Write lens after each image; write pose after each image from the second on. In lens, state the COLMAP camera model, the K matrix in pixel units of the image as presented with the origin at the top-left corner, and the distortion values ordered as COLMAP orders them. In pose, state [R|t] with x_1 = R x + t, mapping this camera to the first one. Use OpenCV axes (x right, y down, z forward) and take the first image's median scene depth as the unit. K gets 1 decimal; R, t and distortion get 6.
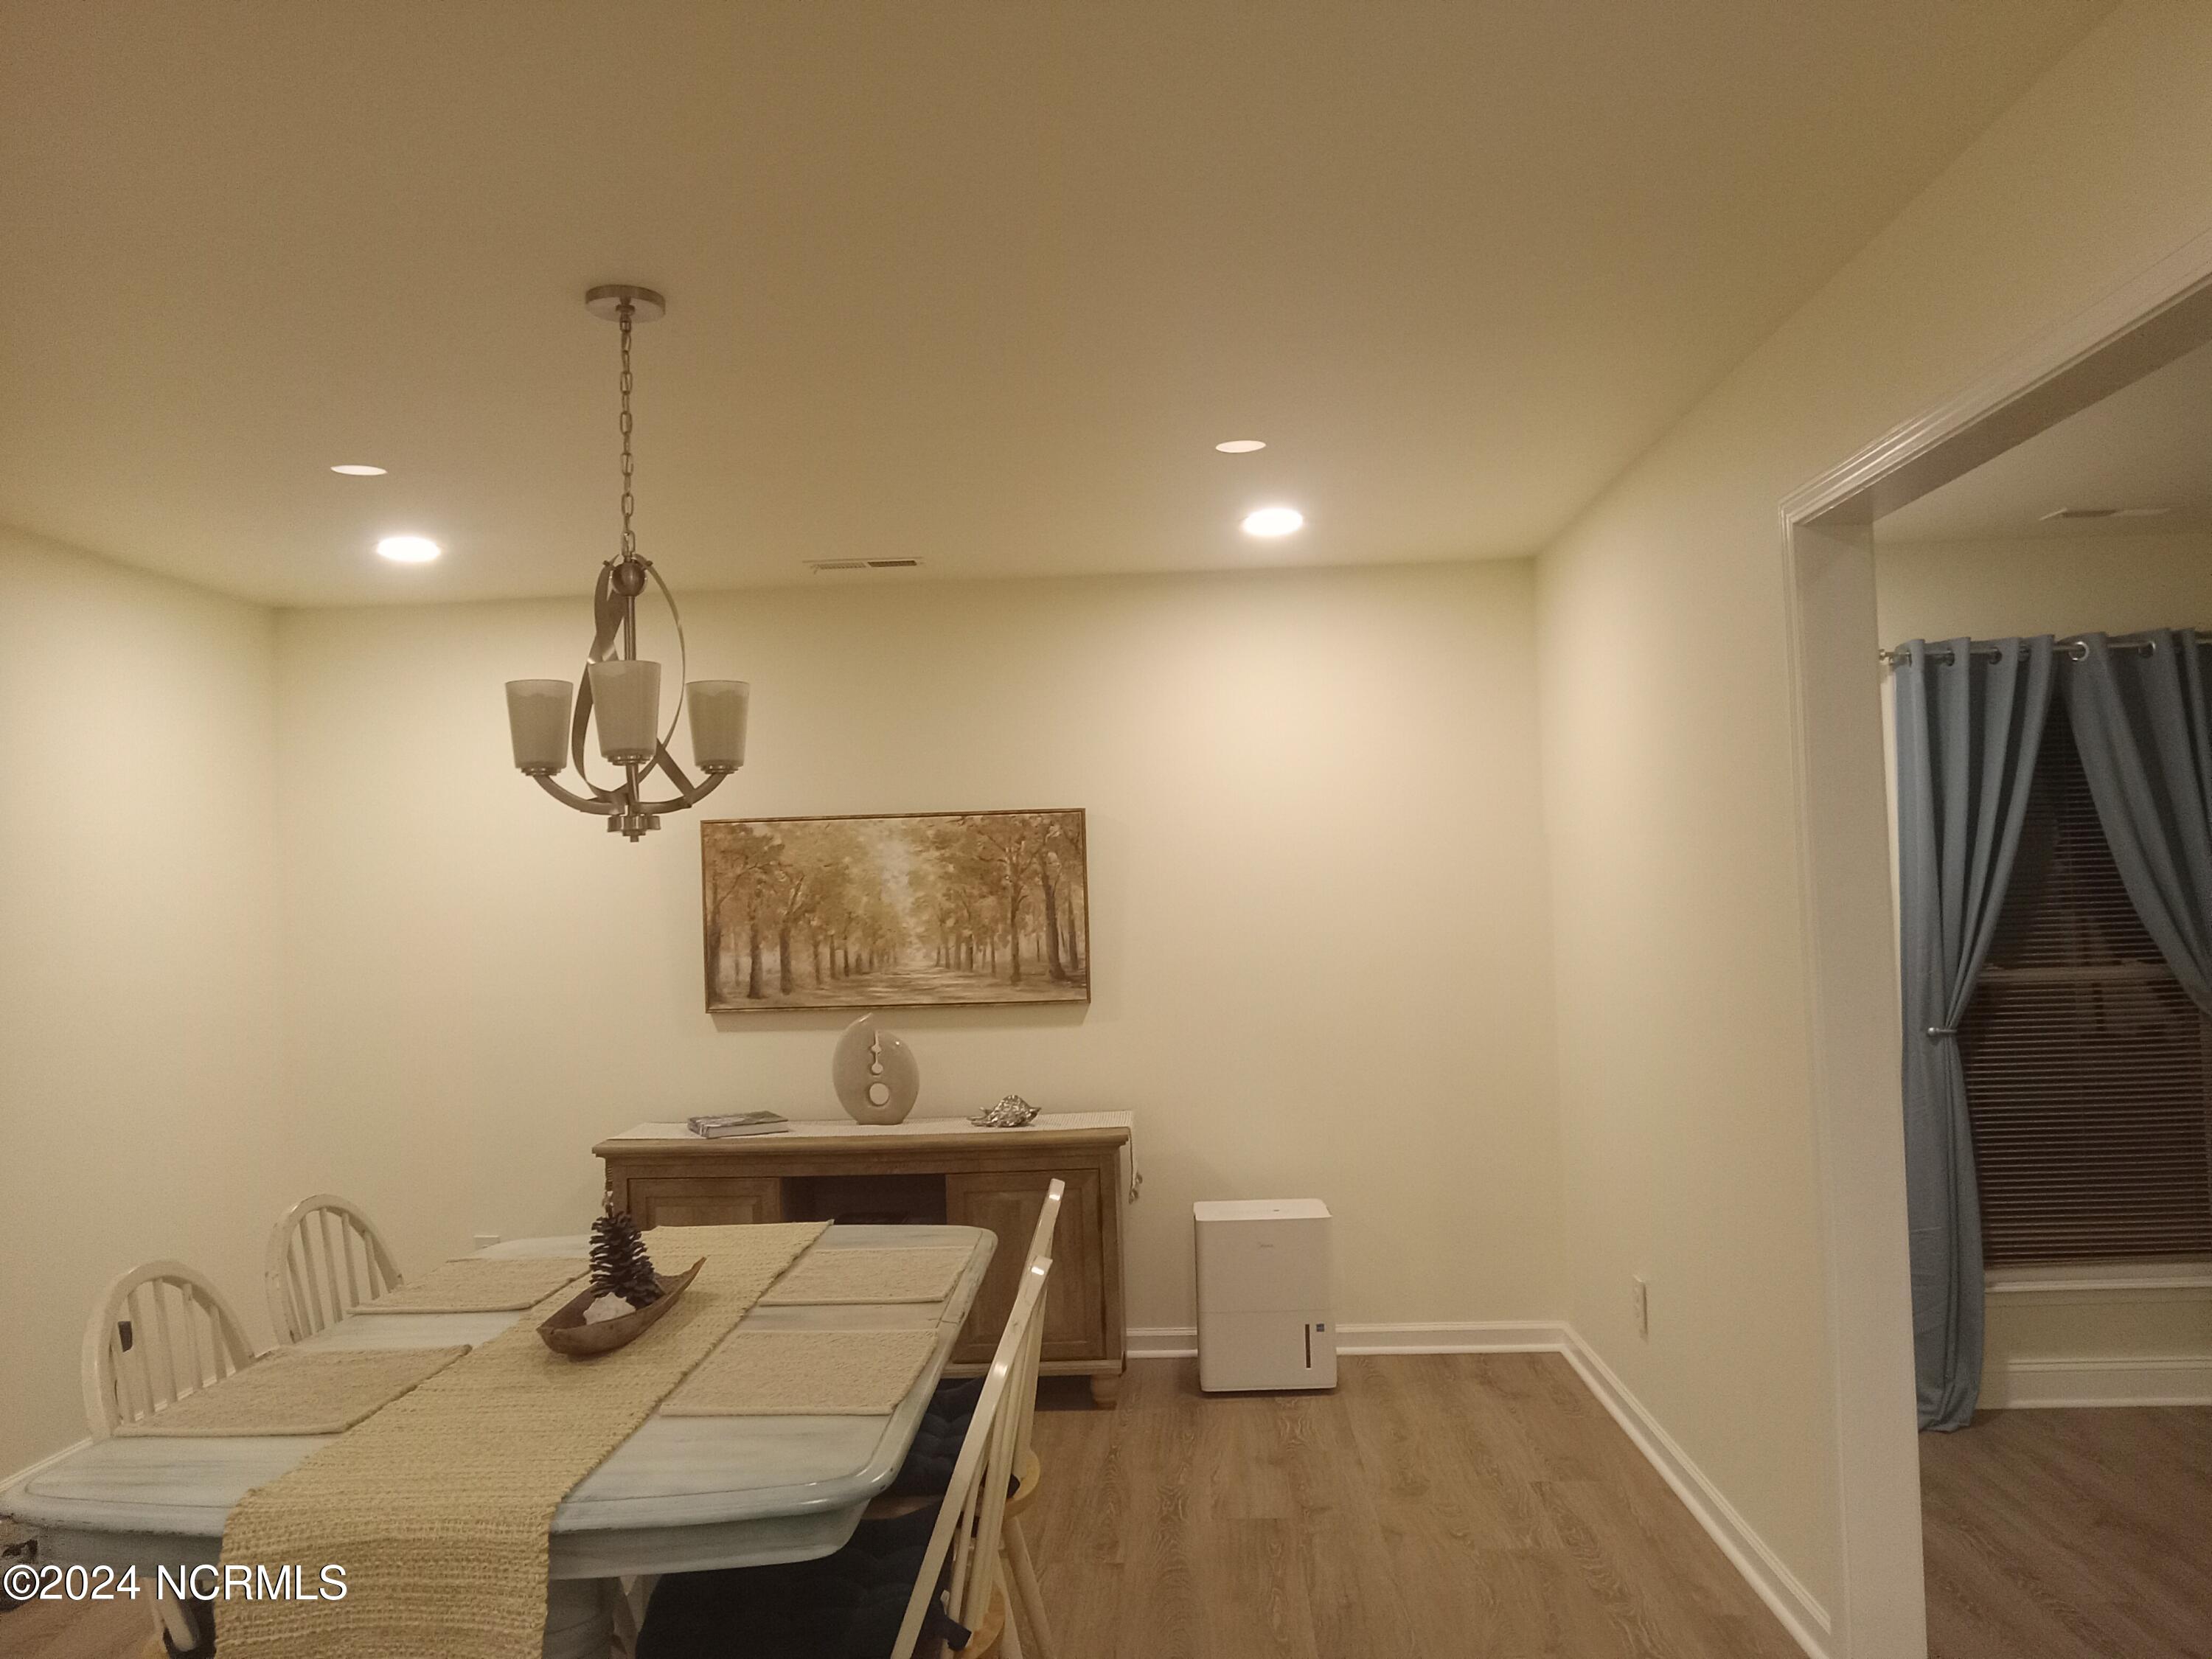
lens RADIAL K [[1670.1, 0, 1111.6], [0, 1670.1, 809.0], [0, 0, 1]] dist [0.005995, -0.001387]
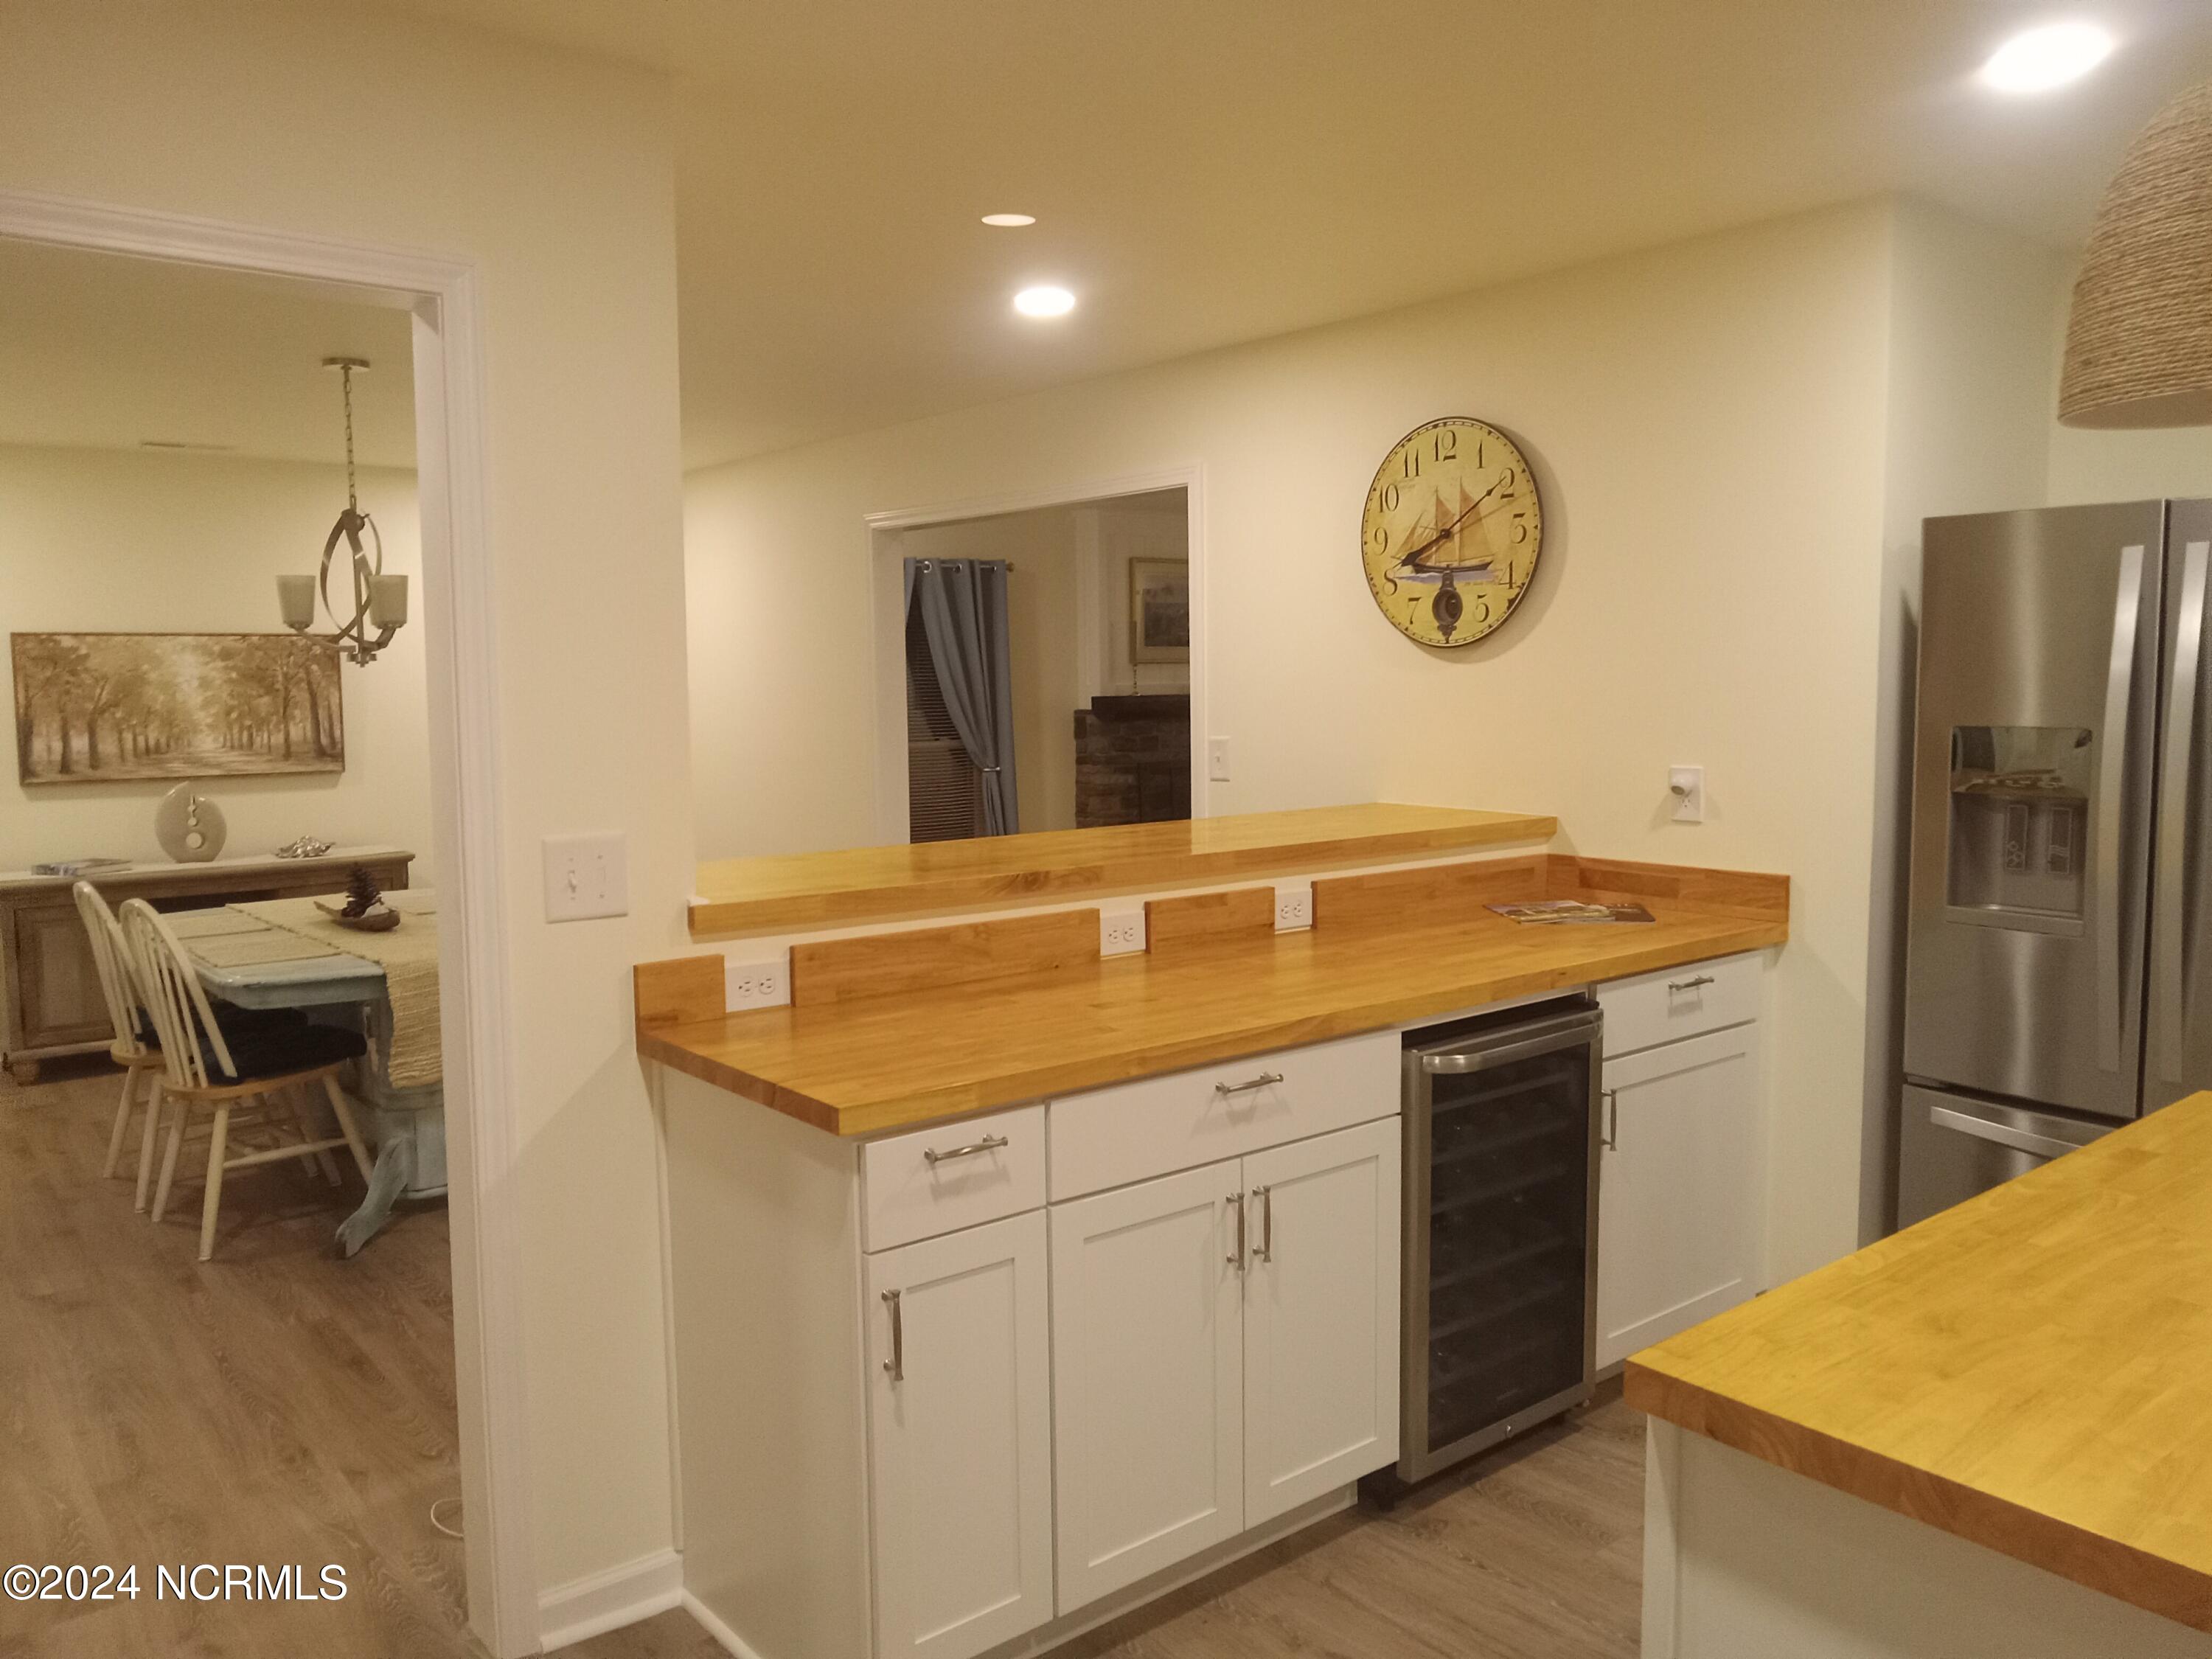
lens RADIAL K [[1670.1, 0, 1104.7], [0, 1670.1, 829.3], [0, 0, 1]] dist [0.005995, -0.001387]
pose [[0.753043, -0.041249, 0.656677, -0.459787], [-0.043656, 0.992702, 0.112418, -0.023590], [-0.656521, -0.113323, 0.745747, -0.488090]]
